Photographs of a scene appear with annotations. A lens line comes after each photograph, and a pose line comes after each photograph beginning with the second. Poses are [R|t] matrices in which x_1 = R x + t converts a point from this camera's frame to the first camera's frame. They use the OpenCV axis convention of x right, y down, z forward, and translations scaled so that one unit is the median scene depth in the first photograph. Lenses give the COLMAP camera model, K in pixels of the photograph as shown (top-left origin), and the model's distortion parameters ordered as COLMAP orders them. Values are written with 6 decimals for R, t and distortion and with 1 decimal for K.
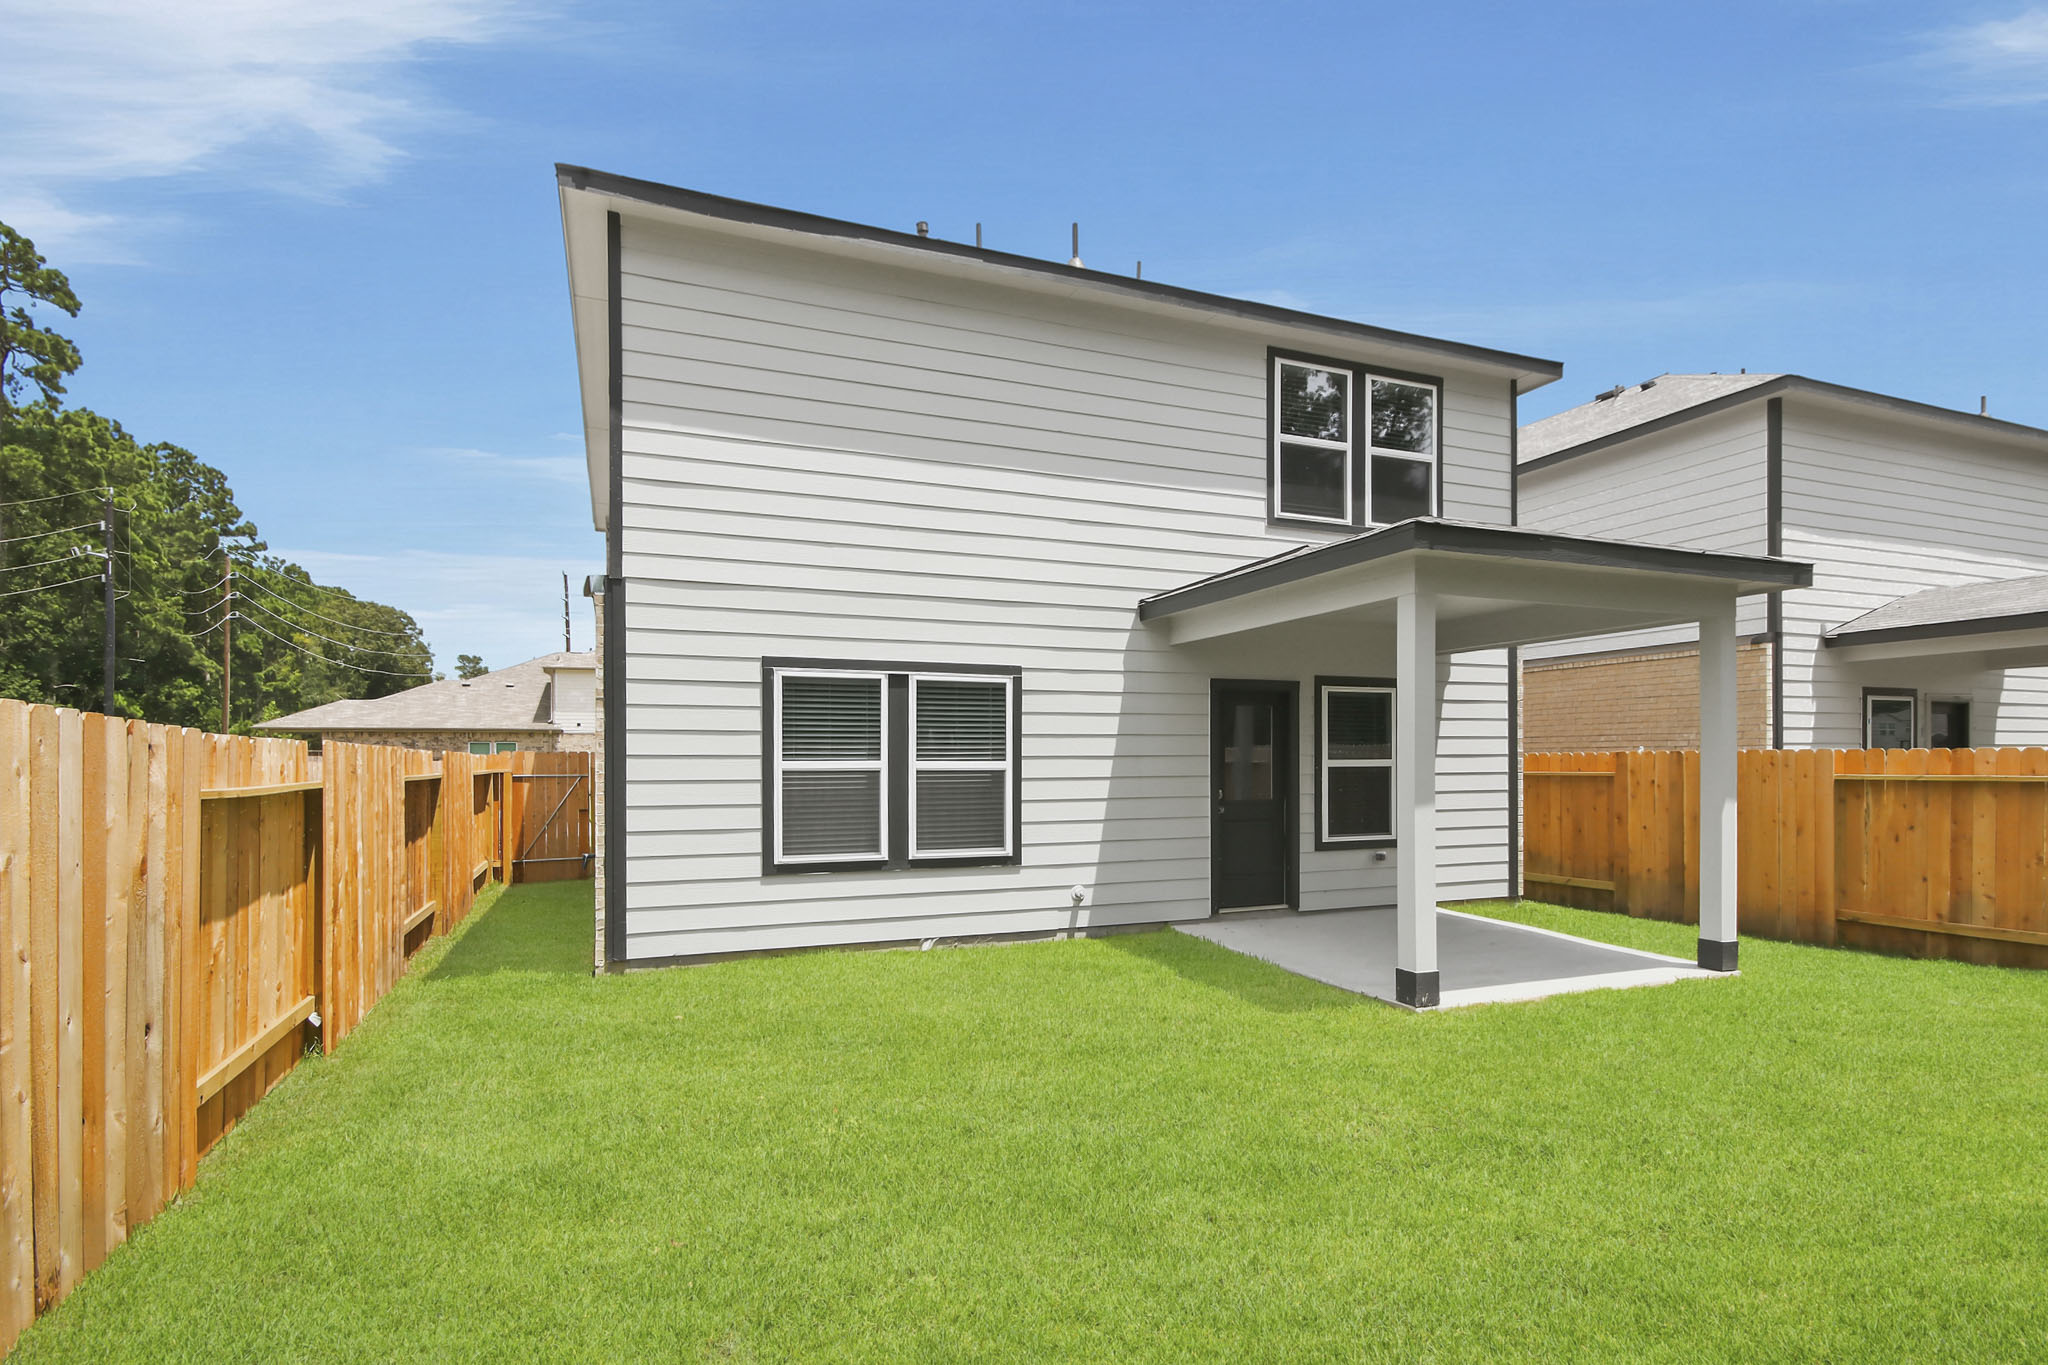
lens RADIAL K [[990.7, 0, 1023.0], [0, 990.7, 754.2], [0, 0, 1]] dist [-0.014482, 0.000384]
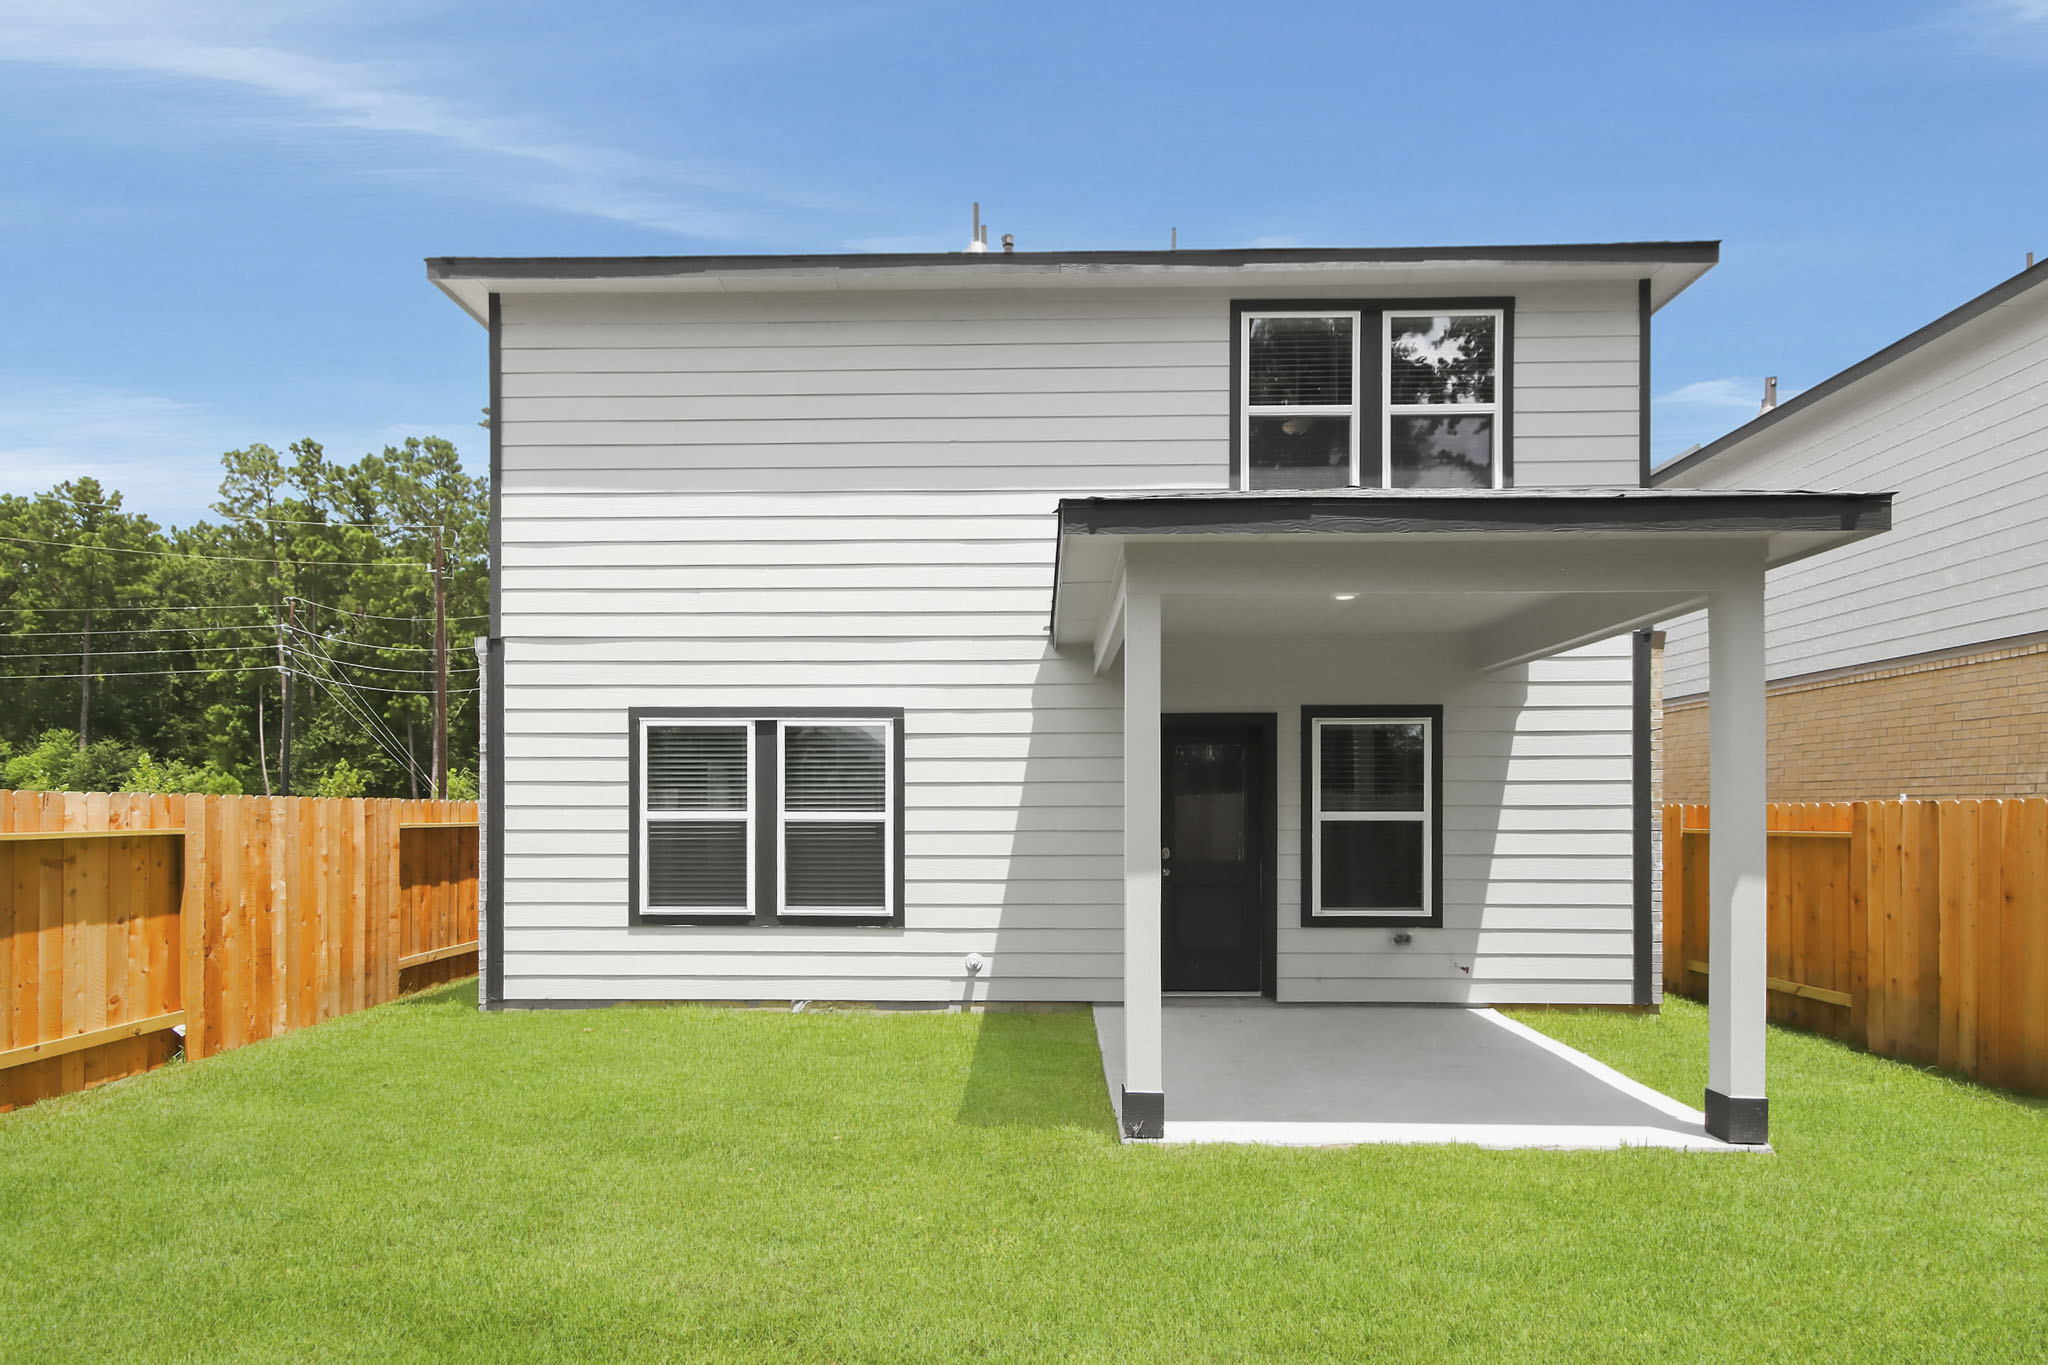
lens RADIAL K [[1025.1, 0, 1022.4], [0, 1025.1, 806.6], [0, 0, 1]] dist [-0.002896, -0.000974]
pose [[0.921525, 0.000322, -0.388320, 0.462058], [-0.000703, 0.999999, -0.000838, 0.002583], [0.388319, 0.001045, 0.921524, 0.178970]]
